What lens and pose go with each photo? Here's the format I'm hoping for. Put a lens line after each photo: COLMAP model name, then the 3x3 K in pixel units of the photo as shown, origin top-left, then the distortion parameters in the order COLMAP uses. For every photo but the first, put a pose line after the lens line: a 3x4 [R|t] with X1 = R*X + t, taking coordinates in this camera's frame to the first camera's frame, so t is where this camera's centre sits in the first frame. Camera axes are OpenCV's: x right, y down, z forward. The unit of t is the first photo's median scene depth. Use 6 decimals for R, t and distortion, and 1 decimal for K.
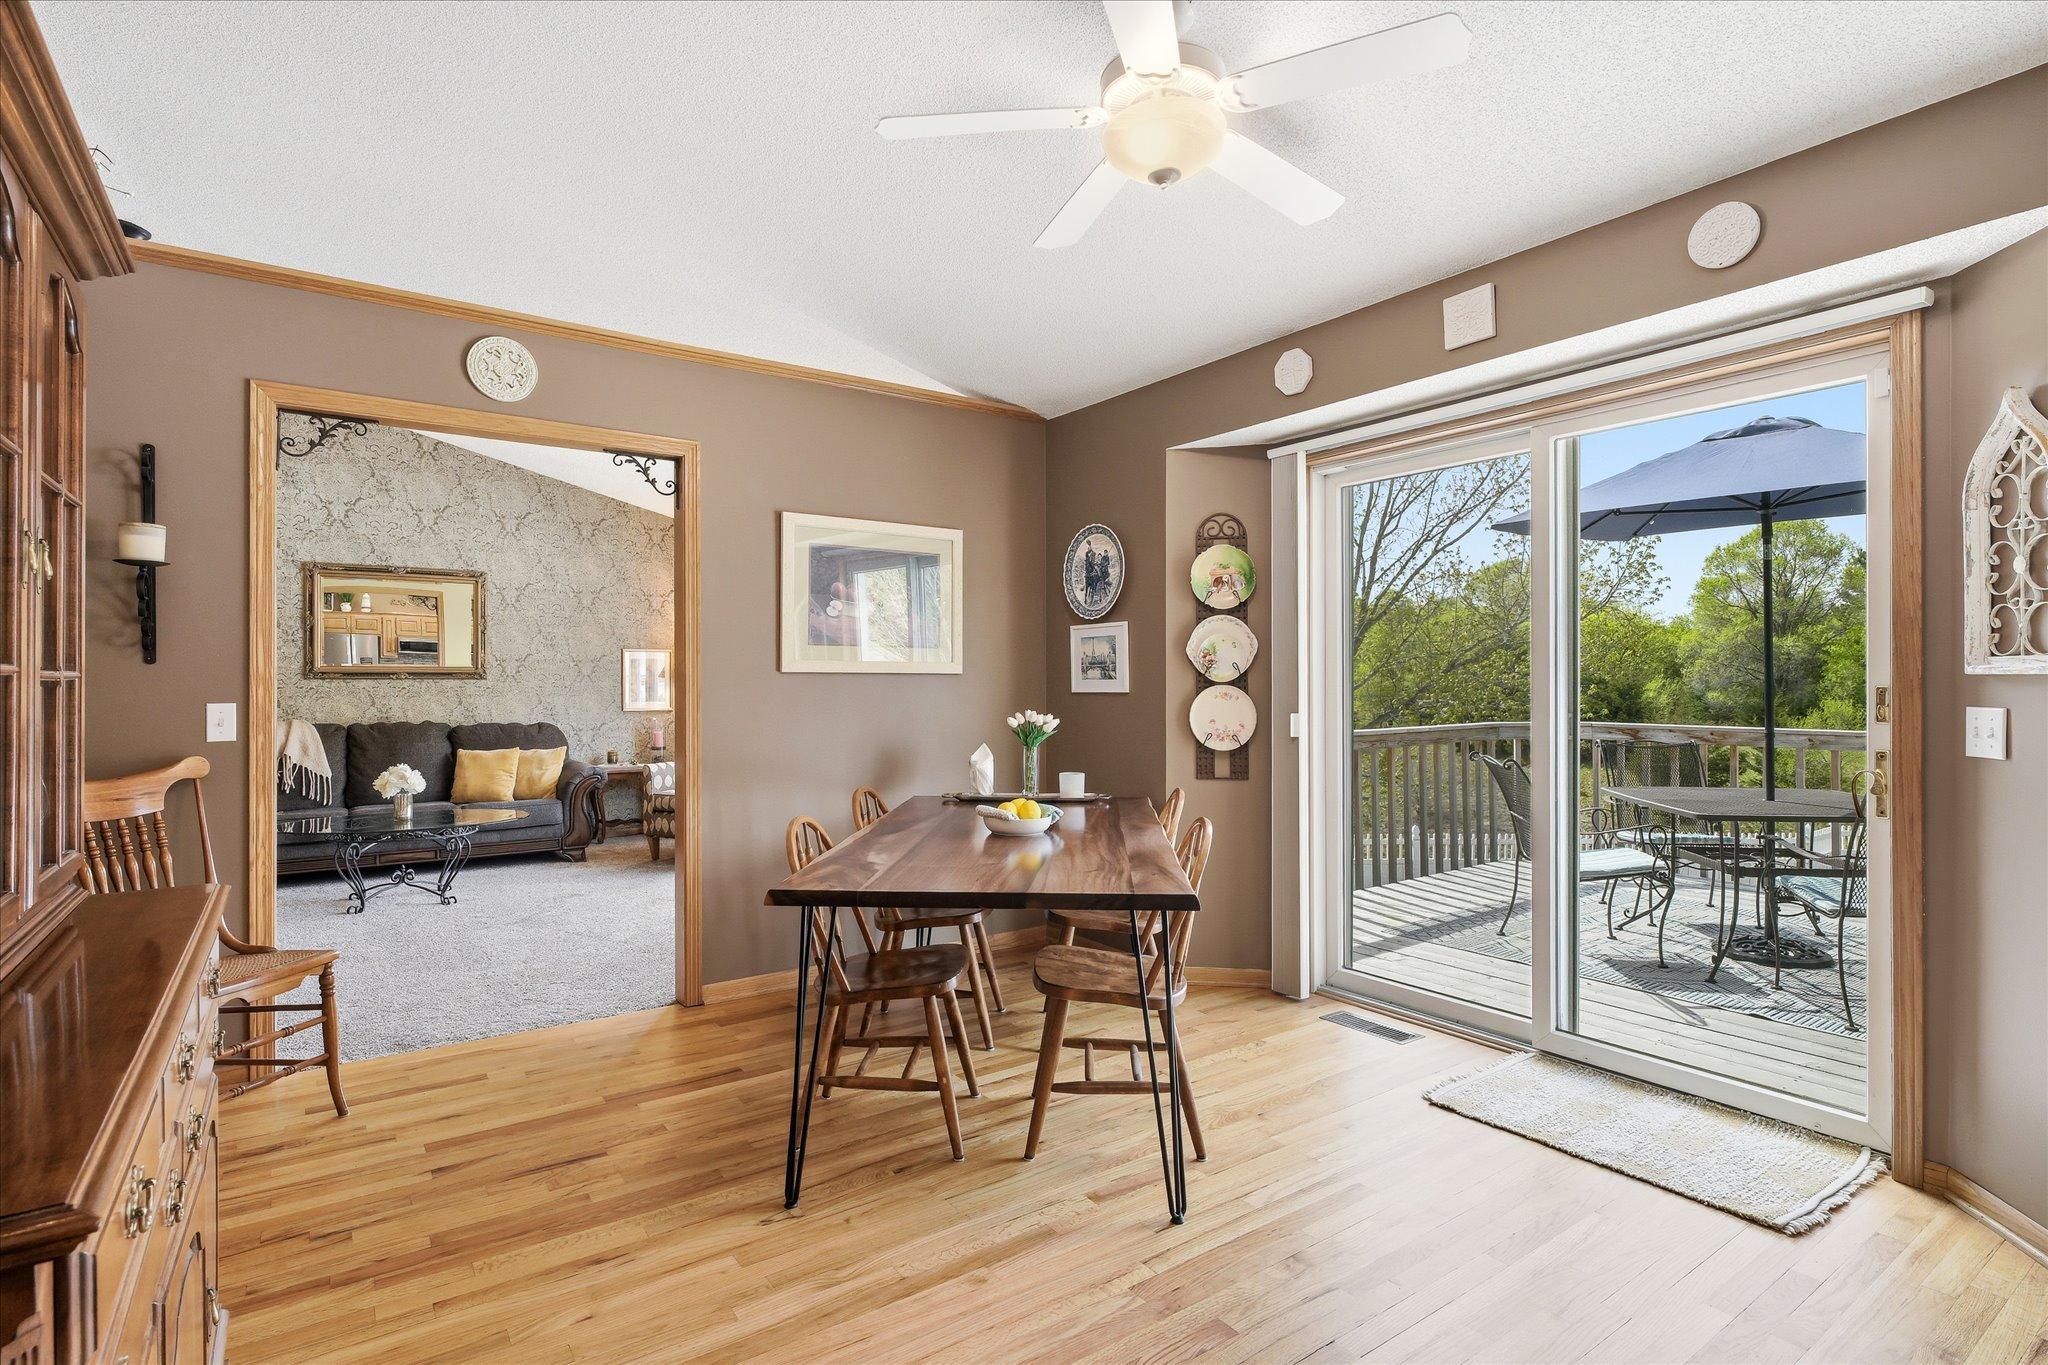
lens RADIAL K [[1023.5, 0, 1027.3], [0, 1023.5, 675.1], [0, 0, 1]] dist [0.003563, -0.000558]
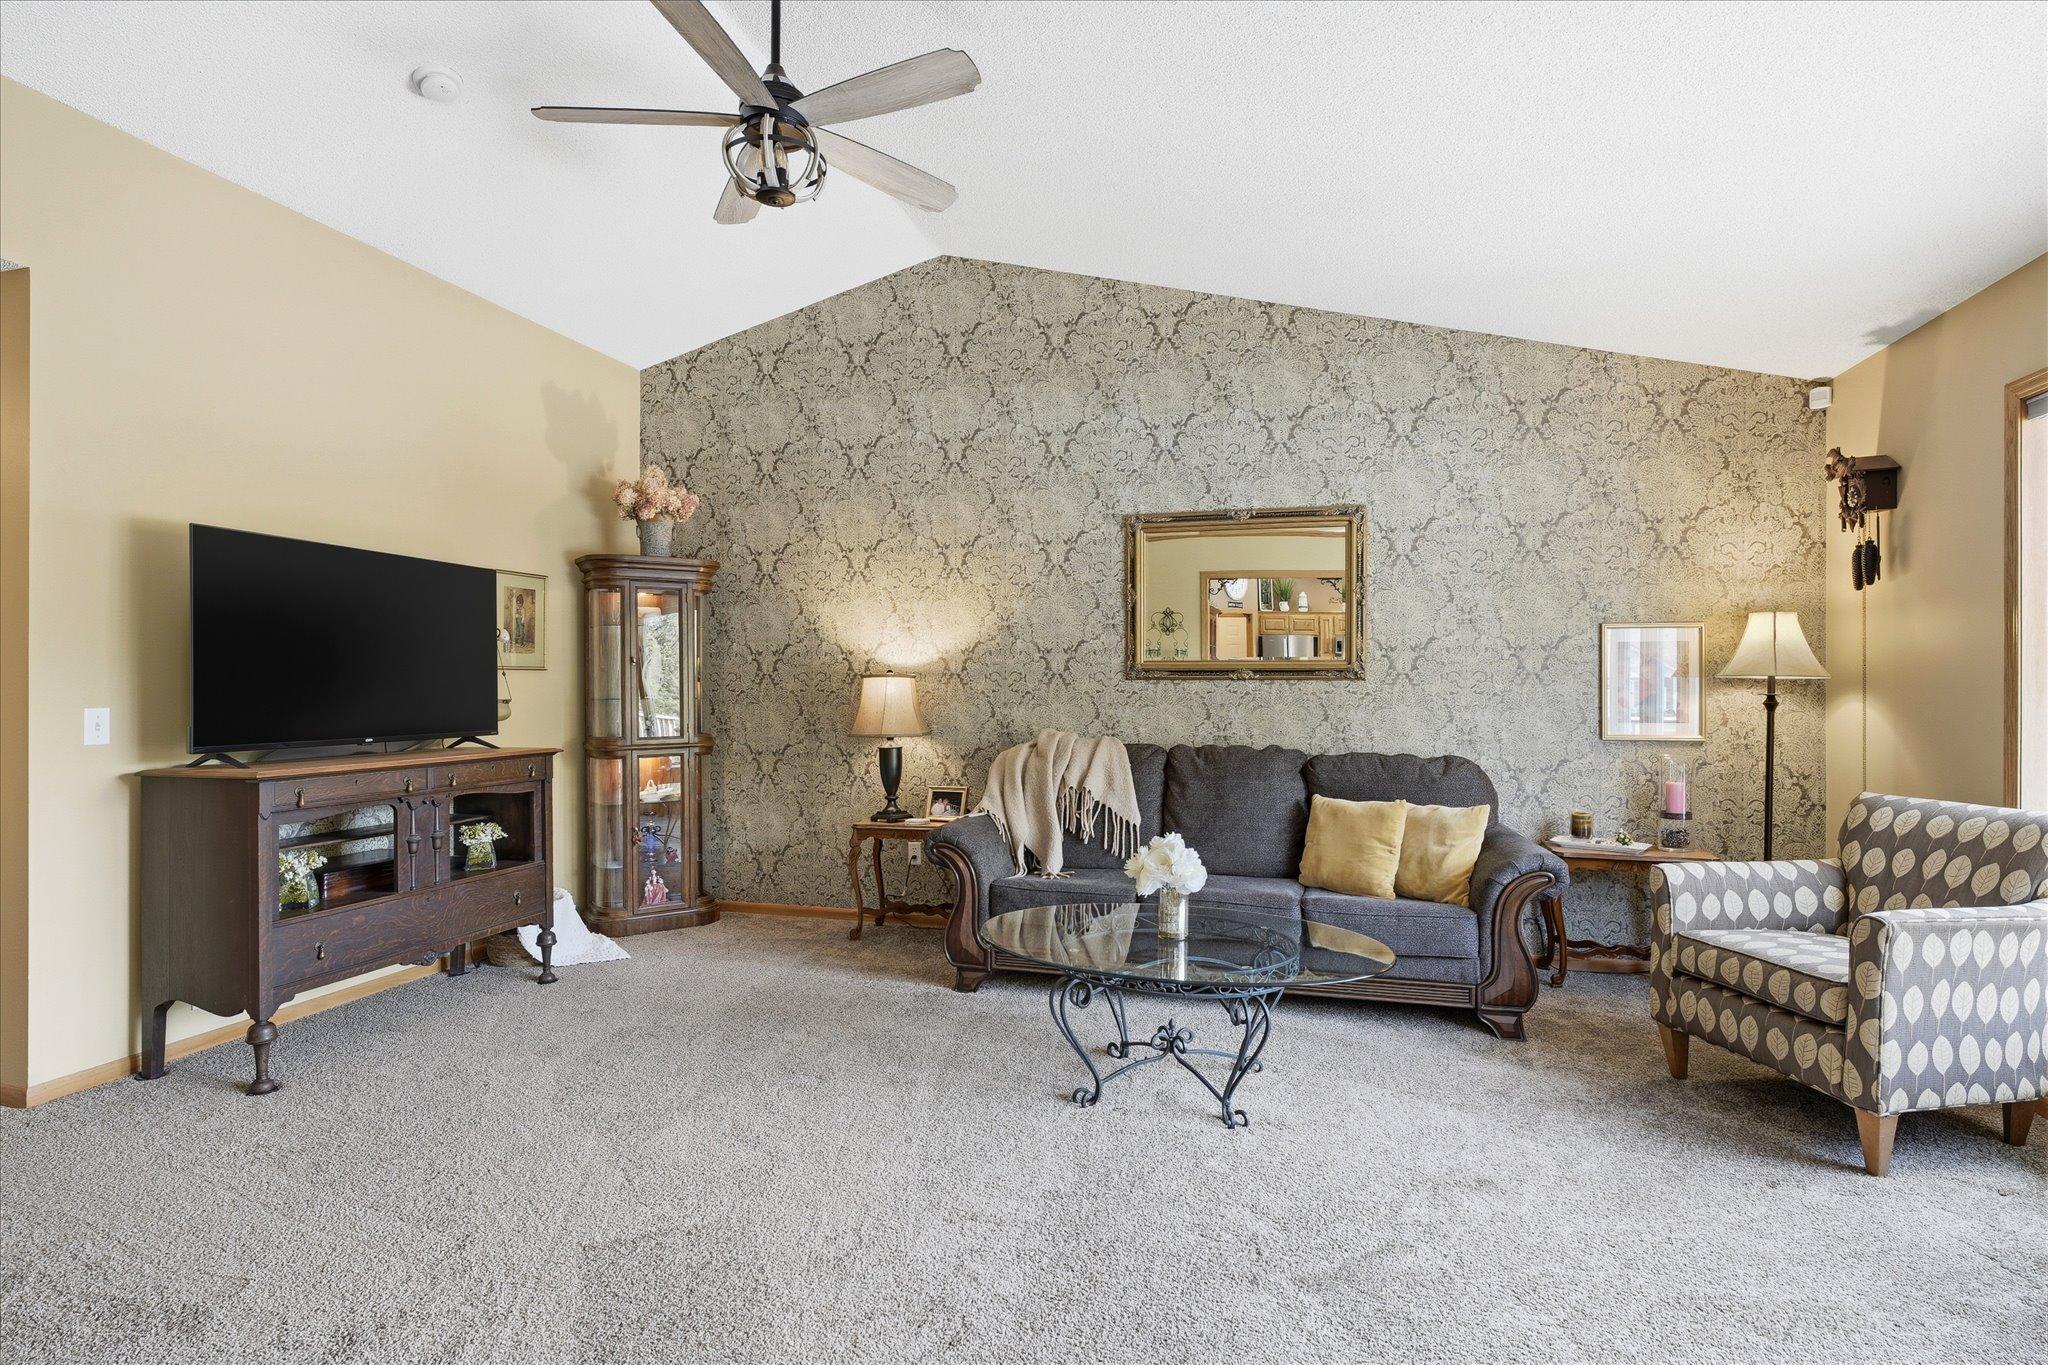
lens RADIAL K [[1023.5, 0, 1027.9], [0, 1023.5, 684.7], [0, 0, 1]] dist [0.003563, -0.000558]
pose [[0.632828, 0.003480, -0.774284, -0.191962], [0.001526, 0.999982, 0.005741, 0.003162], [0.774291, -0.004815, 0.632812, 0.483269]]
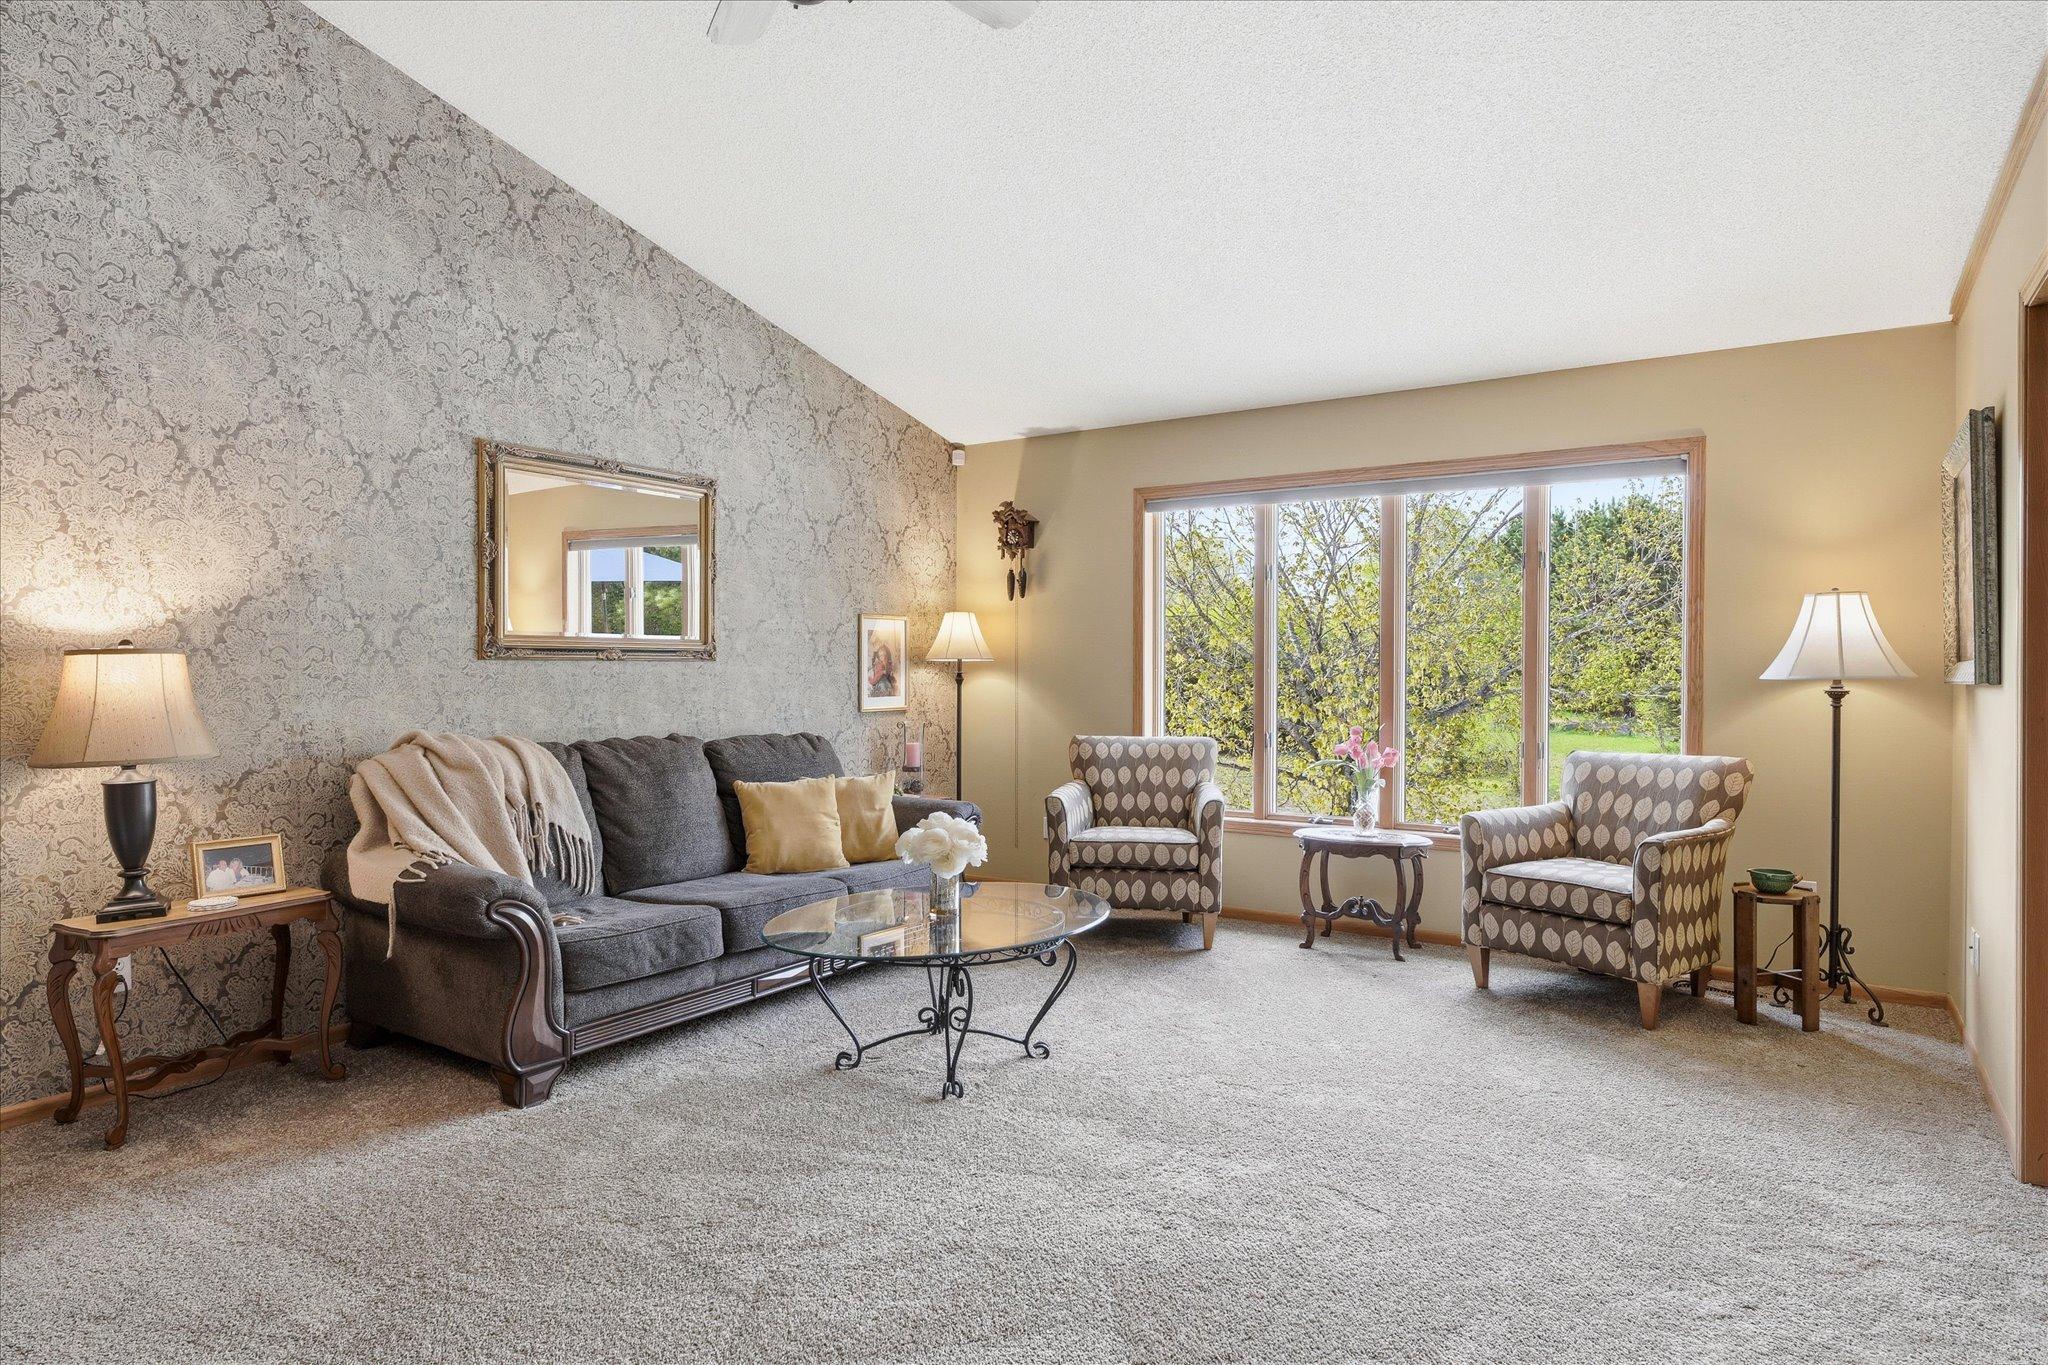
lens RADIAL K [[1162.0, 0, 1029.9], [0, 1162.0, 680.6], [0, 0, 1]] dist [-0.005469, 0.000098]
pose [[0.931392, -0.000738, 0.364017, -0.640548], [-0.007180, 0.999766, 0.020399, 0.000605], [-0.363947, -0.021613, 0.931169, 0.325602]]
